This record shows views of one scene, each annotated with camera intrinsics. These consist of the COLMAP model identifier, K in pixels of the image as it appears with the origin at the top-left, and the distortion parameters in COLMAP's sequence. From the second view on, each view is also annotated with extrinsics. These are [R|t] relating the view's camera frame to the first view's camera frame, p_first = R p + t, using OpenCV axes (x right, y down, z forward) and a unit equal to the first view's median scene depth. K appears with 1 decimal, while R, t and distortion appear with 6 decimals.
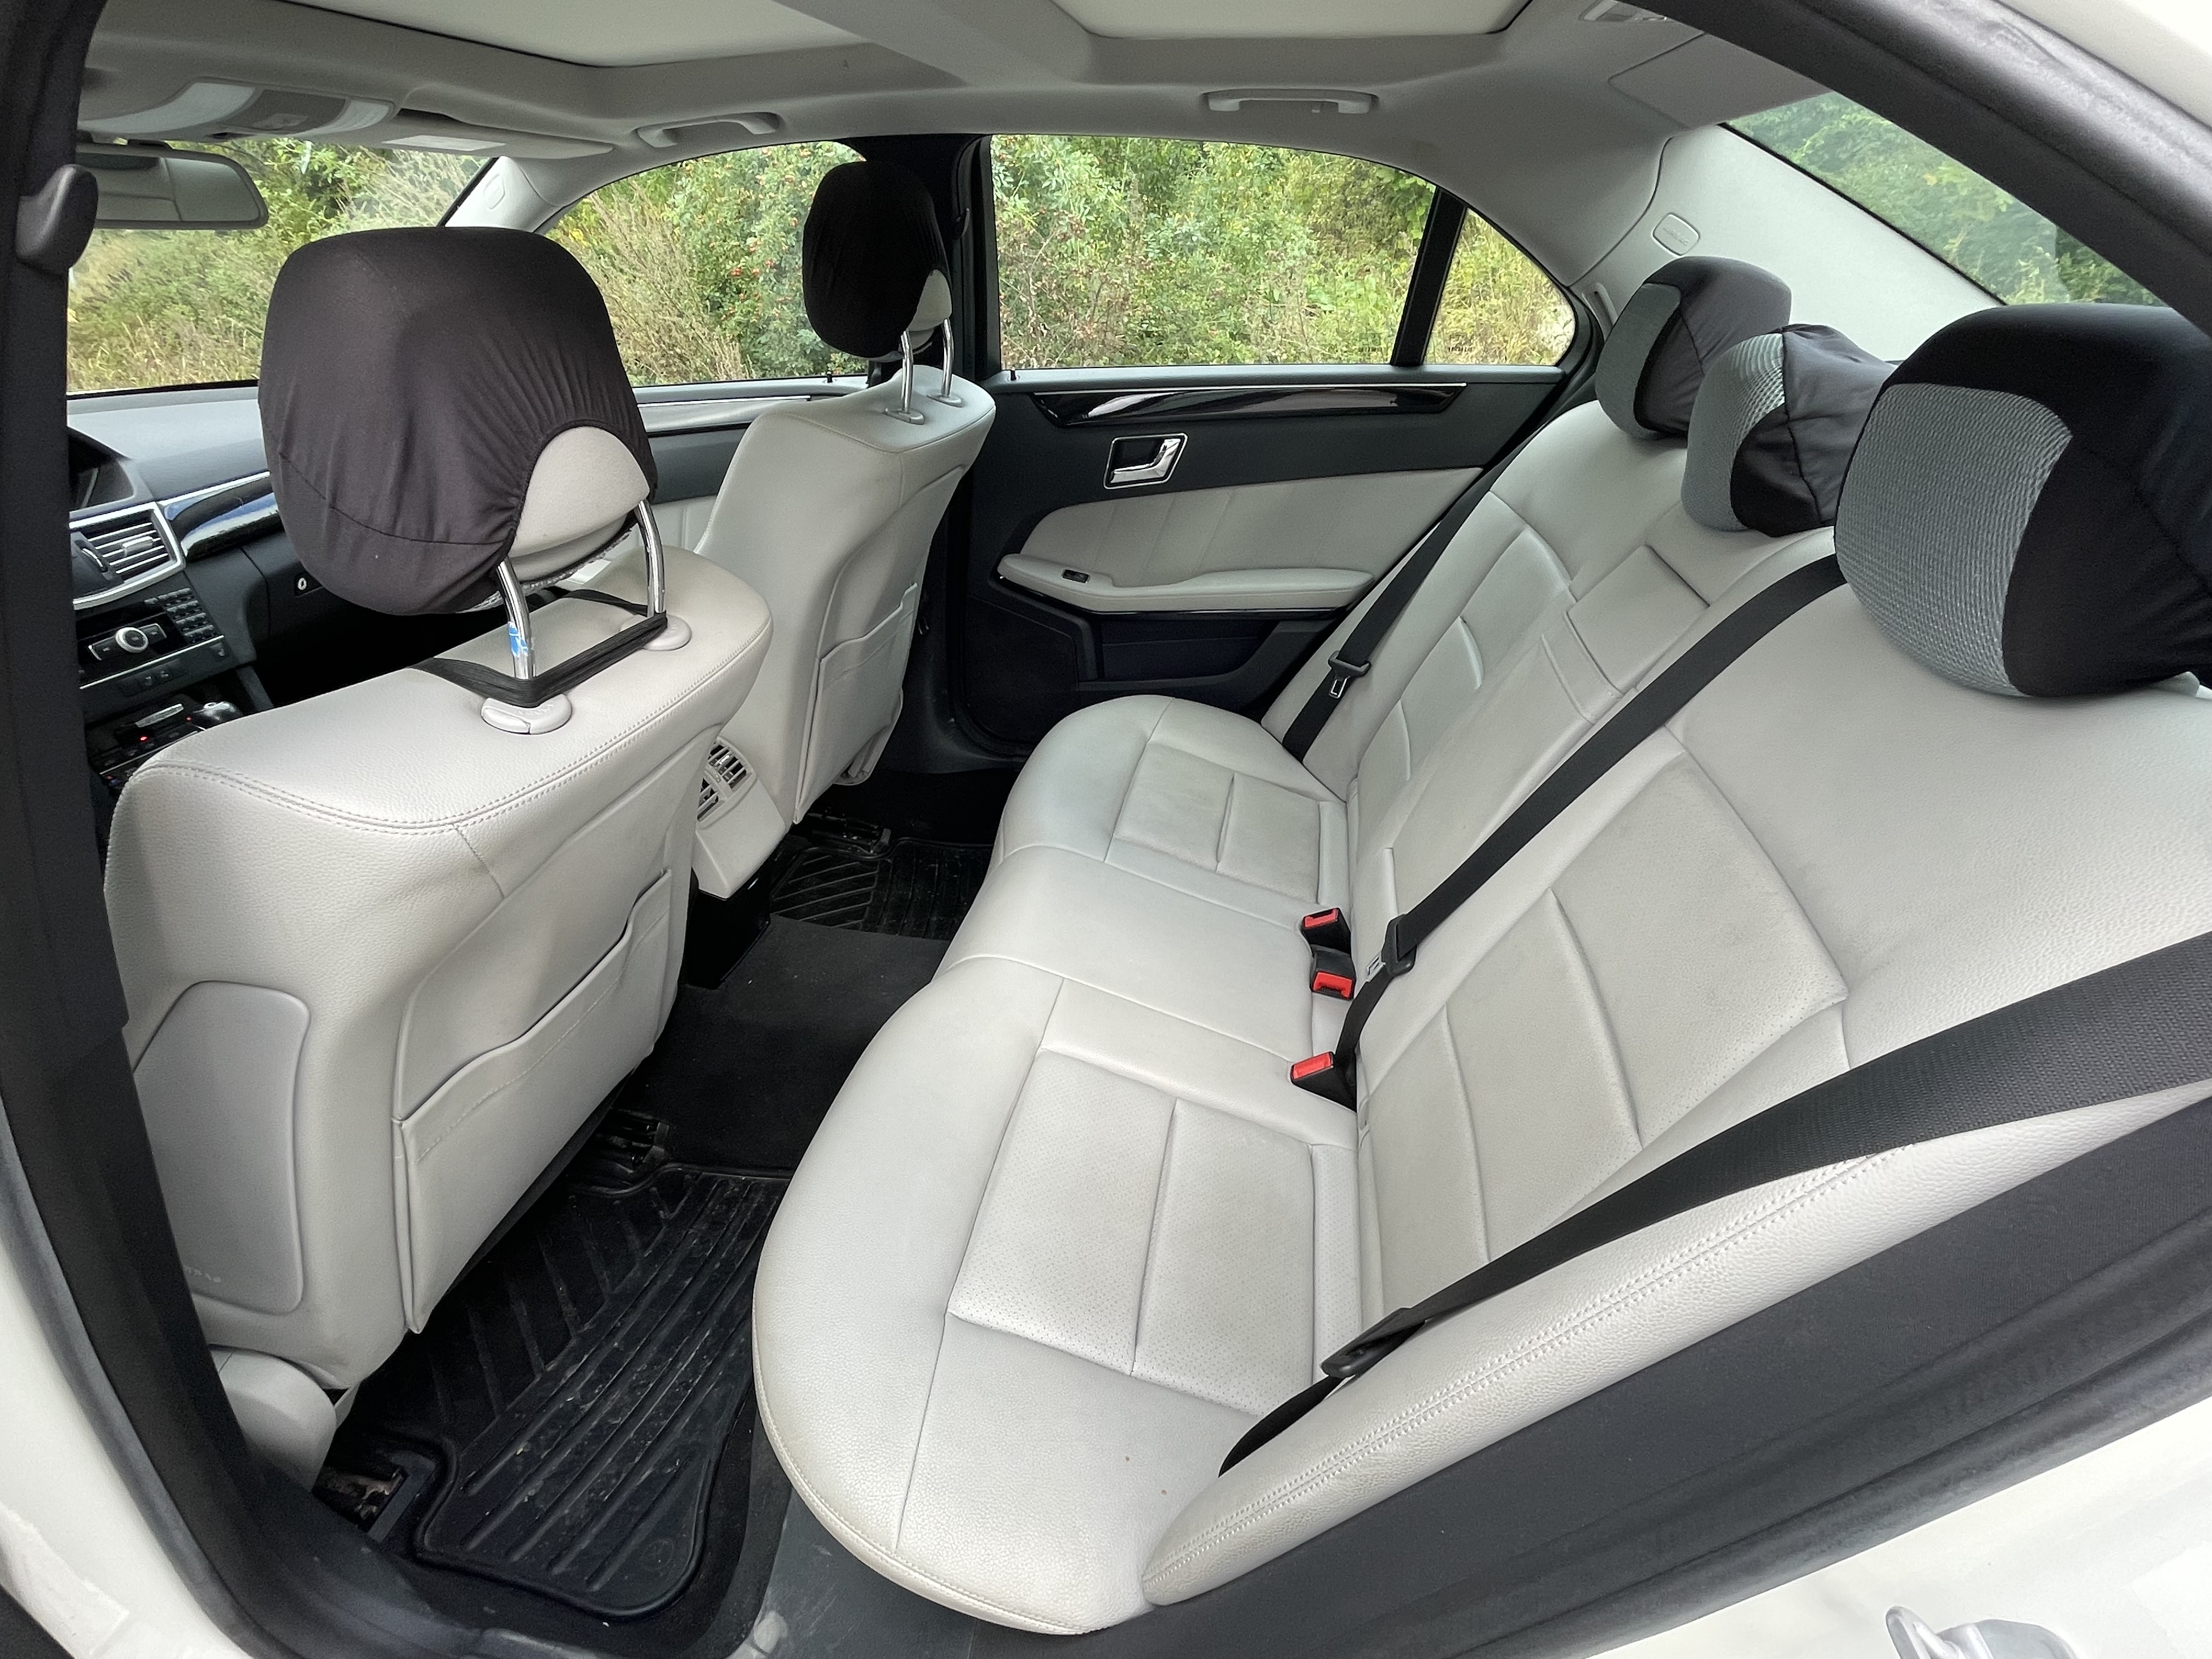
lens RADIAL K [[1073.4, 0, 1104.1], [0, 1073.4, 829.1], [0, 0, 1]] dist [-0.001574, -0.000869]
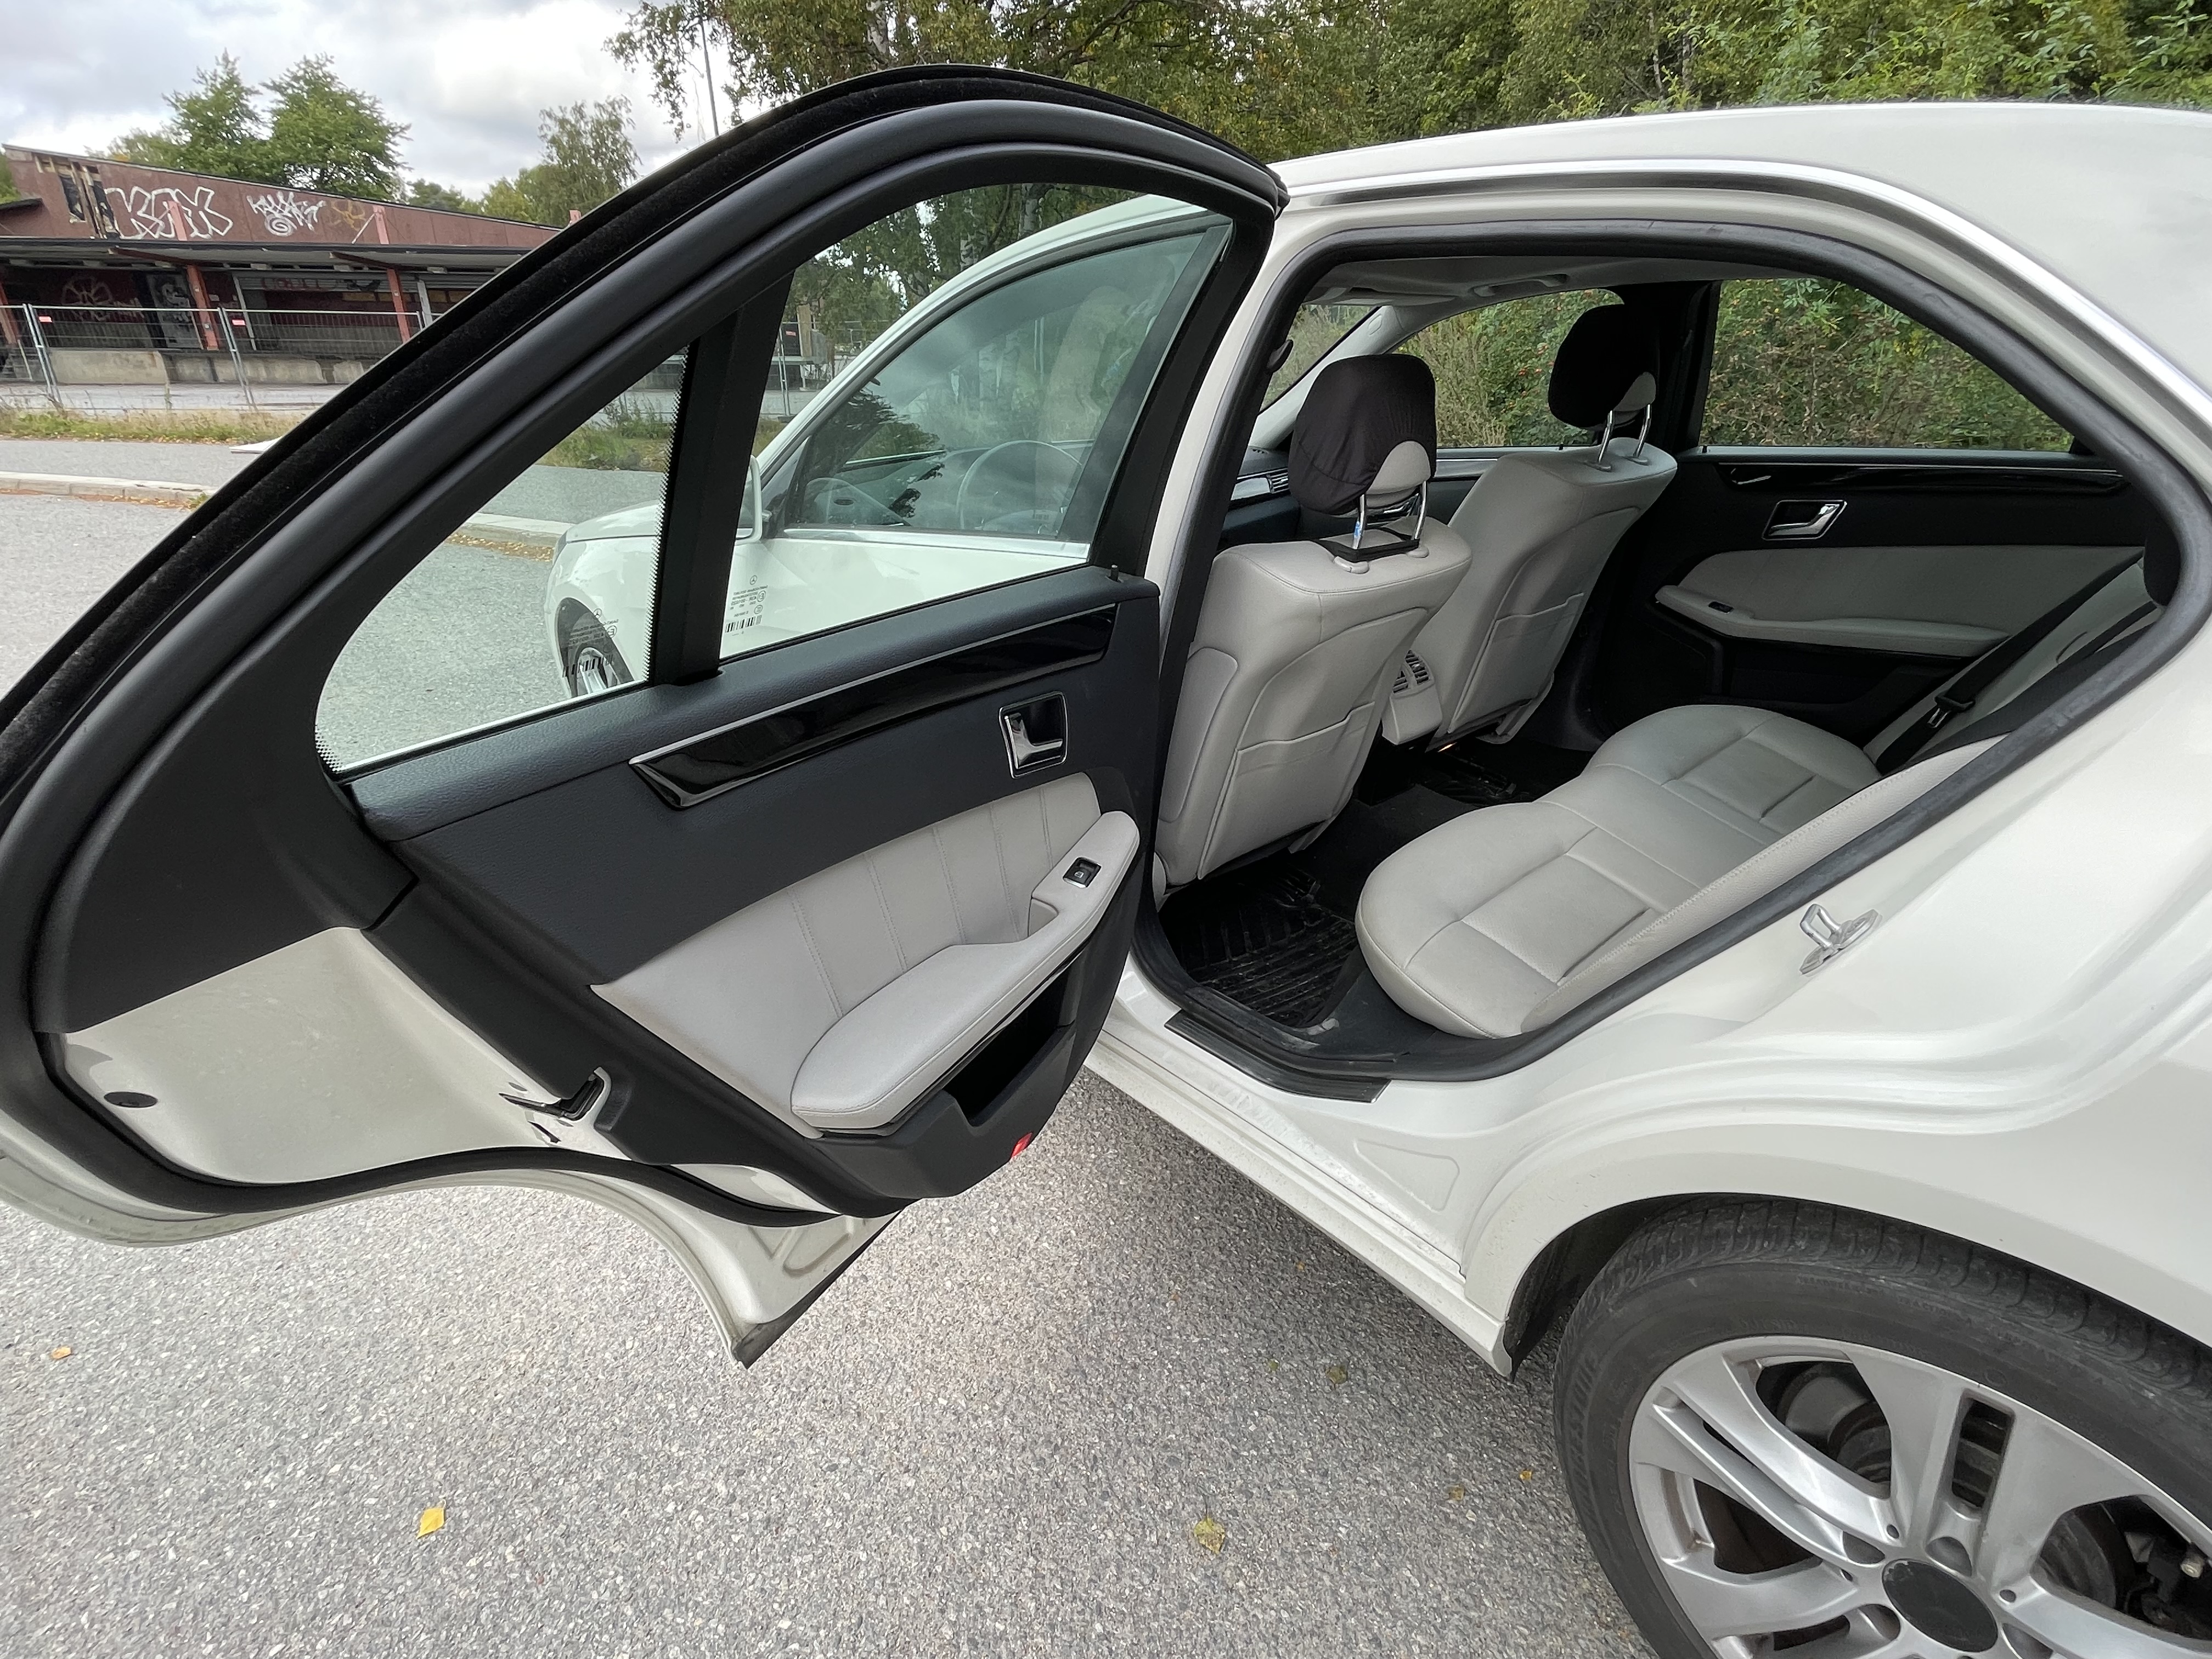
lens RADIAL K [[1073.4, 0, 1104.1], [0, 1073.4, 829.1], [0, 0, 1]] dist [-0.001574, -0.000869]
pose [[0.798018, 0.234701, -0.555051, 0.195598], [-0.276545, 0.960961, 0.008739, 0.253575], [0.535434, 0.146523, 0.831770, -0.489853]]
